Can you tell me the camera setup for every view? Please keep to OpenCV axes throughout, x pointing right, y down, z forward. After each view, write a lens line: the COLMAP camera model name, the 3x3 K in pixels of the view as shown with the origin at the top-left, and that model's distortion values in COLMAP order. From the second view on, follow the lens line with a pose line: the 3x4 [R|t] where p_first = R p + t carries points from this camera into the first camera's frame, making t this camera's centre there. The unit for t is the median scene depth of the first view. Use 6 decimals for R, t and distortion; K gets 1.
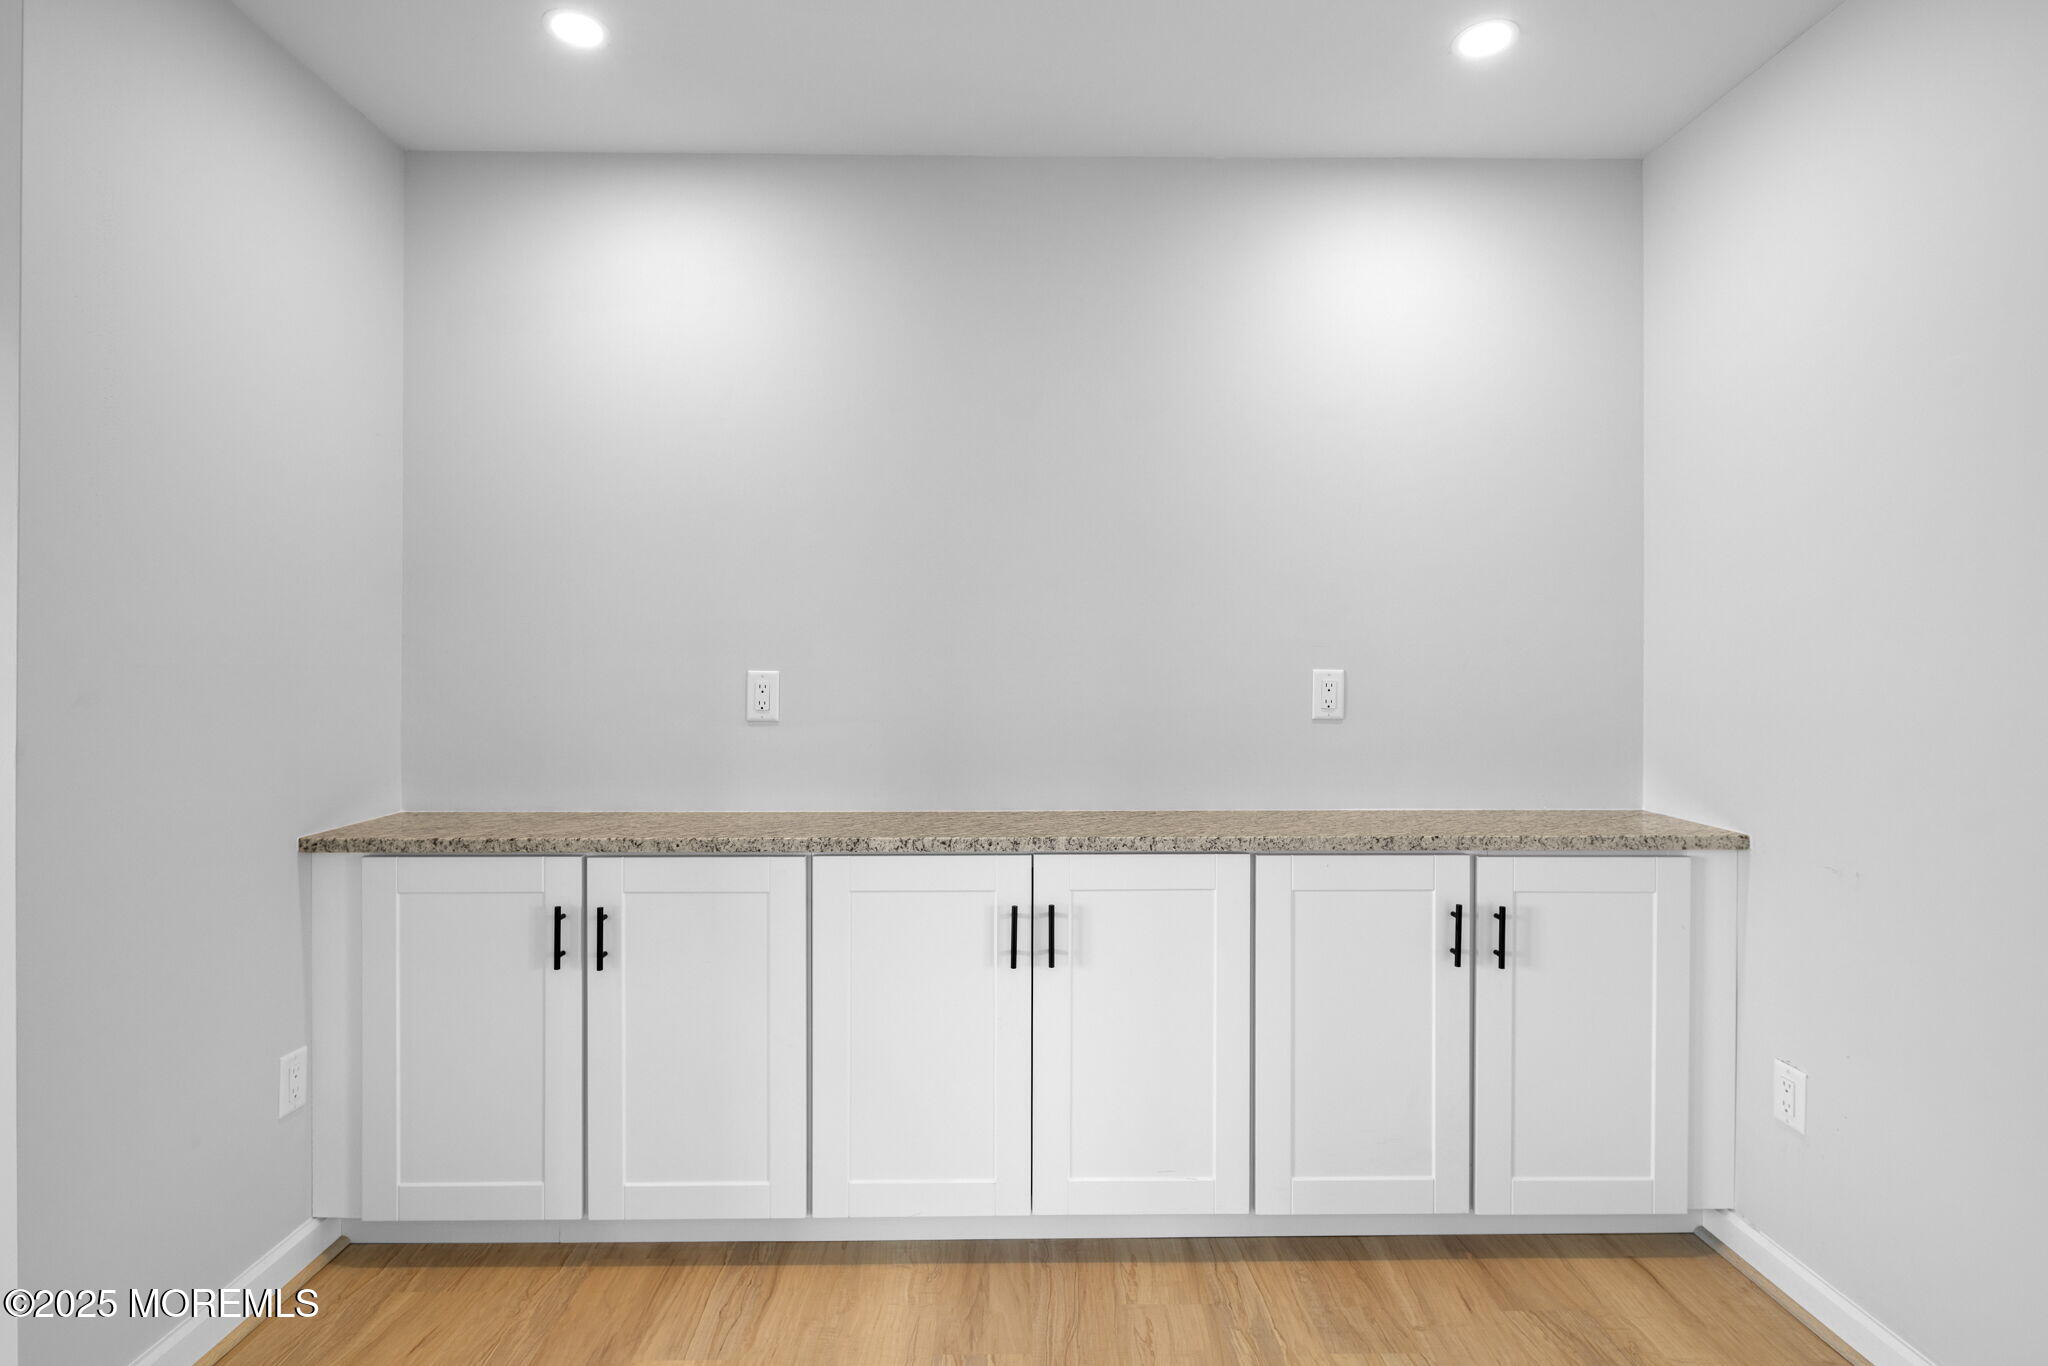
lens RADIAL K [[997.3, 0, 1025.7], [0, 997.3, 658.6], [0, 0, 1]] dist [0.004474, -0.005577]
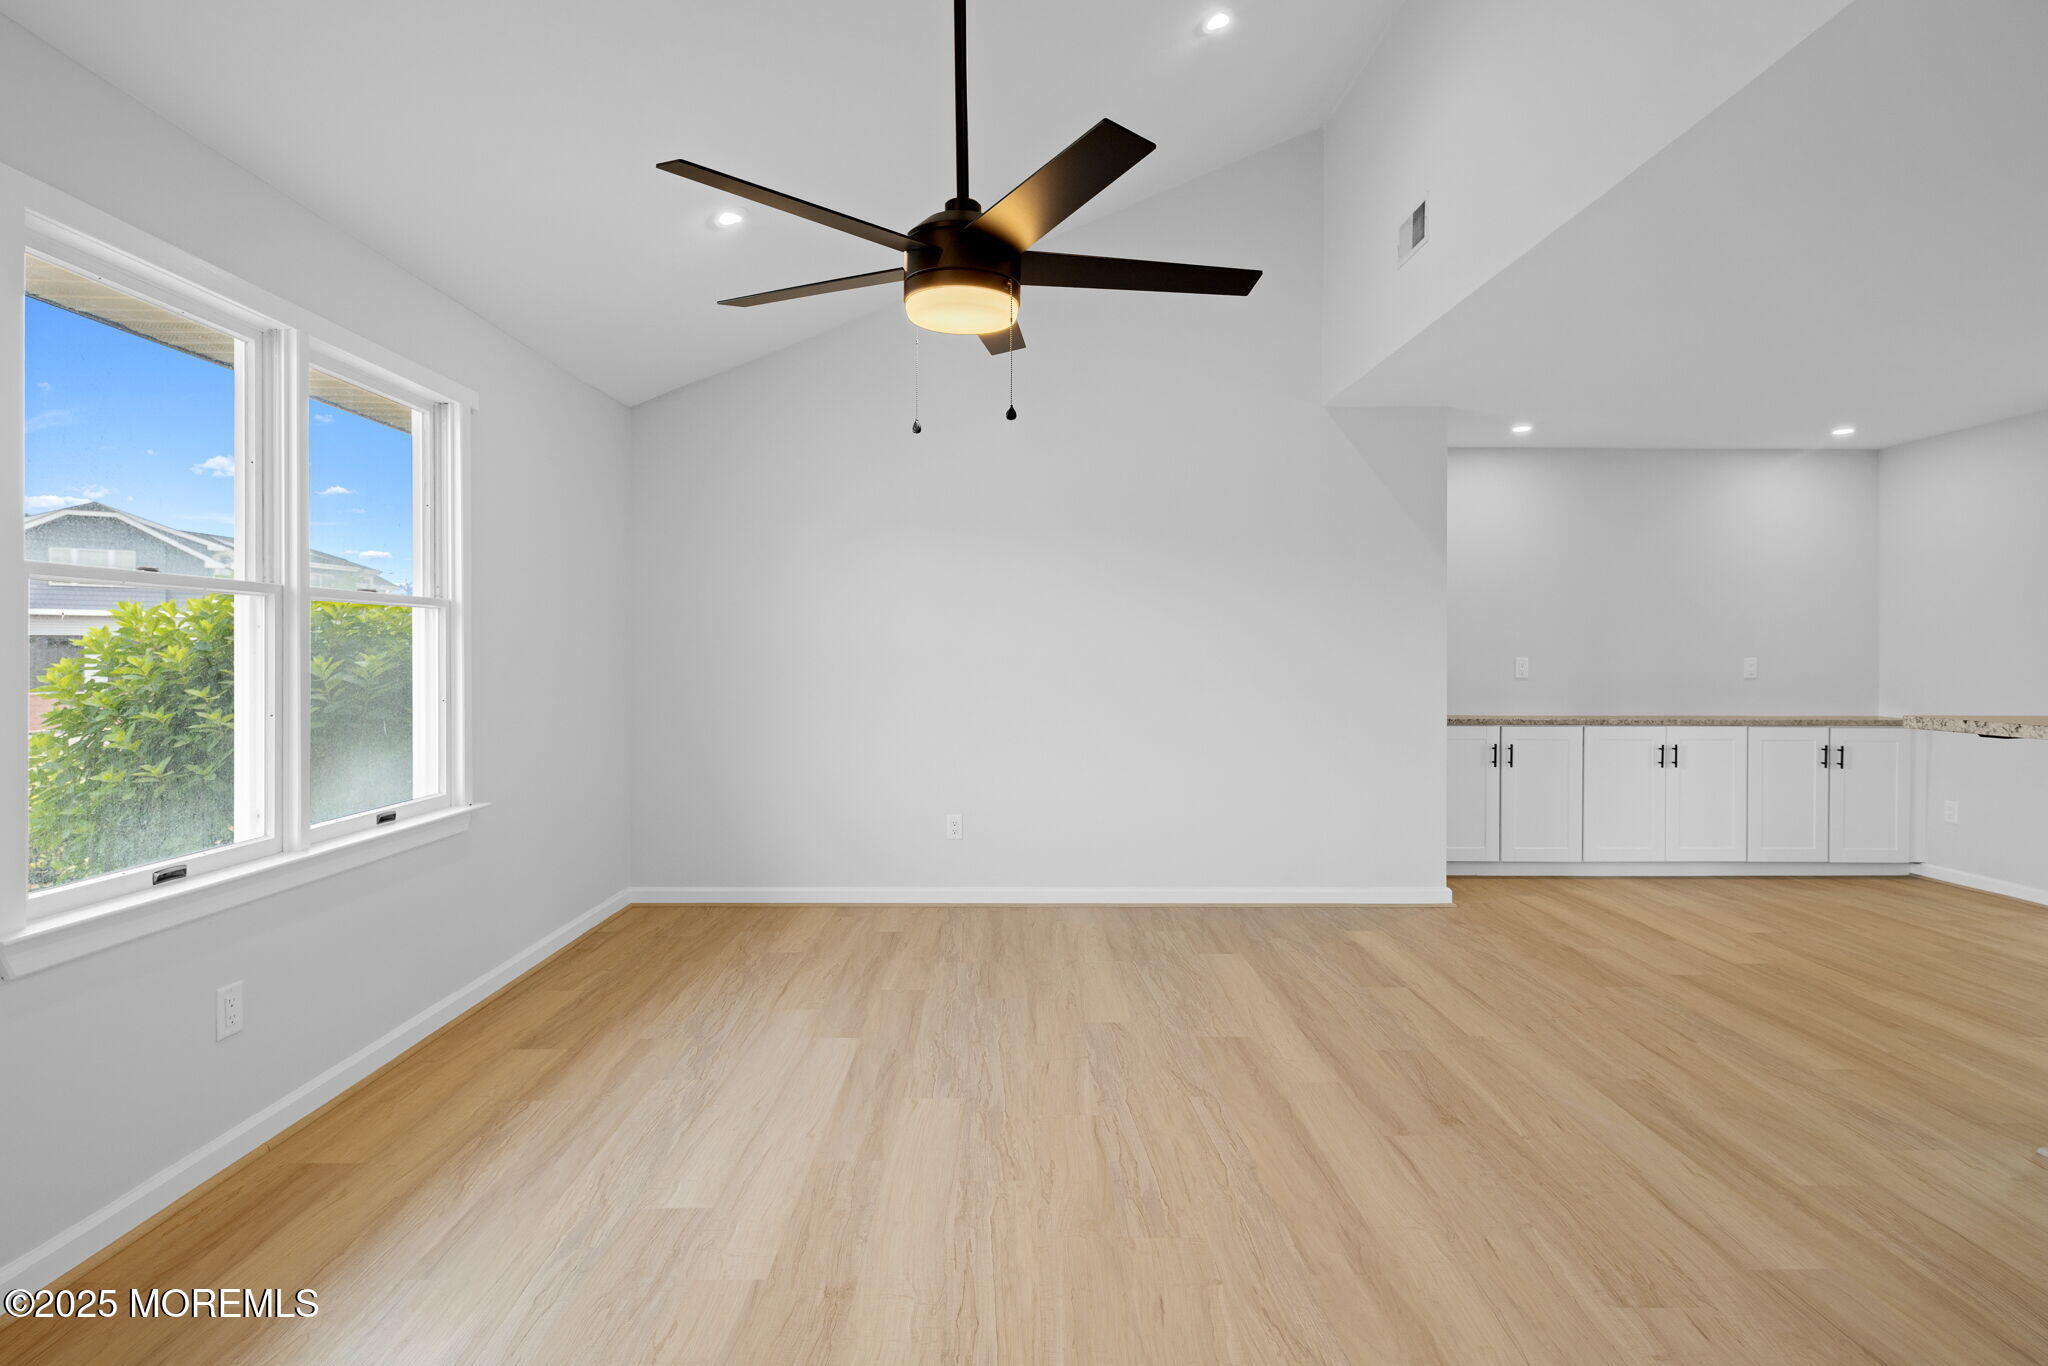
lens RADIAL K [[997.3, 0, 1028.2], [0, 997.3, 675.6], [0, 0, 1]] dist [0.004474, -0.005577]
pose [[0.999990, 0.003307, -0.002977, -1.675649], [-0.003278, 0.999947, 0.009781, 0.040869], [0.003009, -0.009771, 0.999948, -1.657230]]
